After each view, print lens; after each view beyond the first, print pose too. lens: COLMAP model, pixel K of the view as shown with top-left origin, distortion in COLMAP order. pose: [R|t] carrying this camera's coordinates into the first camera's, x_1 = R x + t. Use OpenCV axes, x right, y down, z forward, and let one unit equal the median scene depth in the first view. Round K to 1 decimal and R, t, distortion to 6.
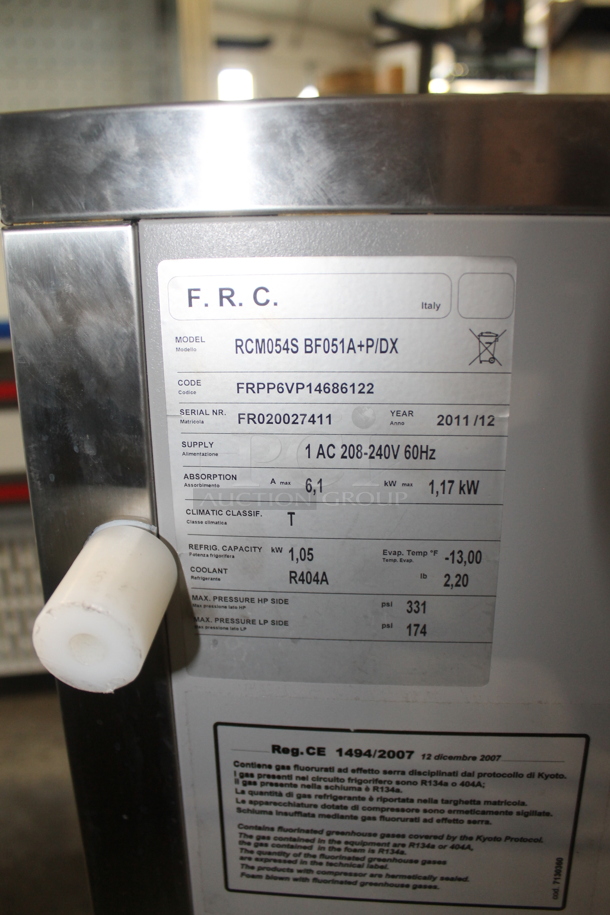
lens RADIAL K [[765.8, 0, 305.2], [0, 765.8, 457.8], [0, 0, 1]] dist [-0.087472, 0.031111]
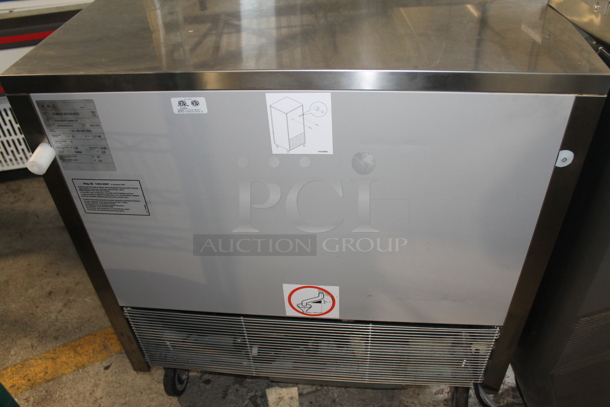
lens RADIAL K [[510.5, 0, 304.6], [0, 510.5, 203.8], [0, 0, 1]] dist [-0.087472, 0.031111]
pose [[0.999114, -0.013956, -0.039716, 1.613752], [0.027070, 0.935514, 0.352251, -0.655472], [0.032239, -0.353014, 0.935062, -2.217804]]
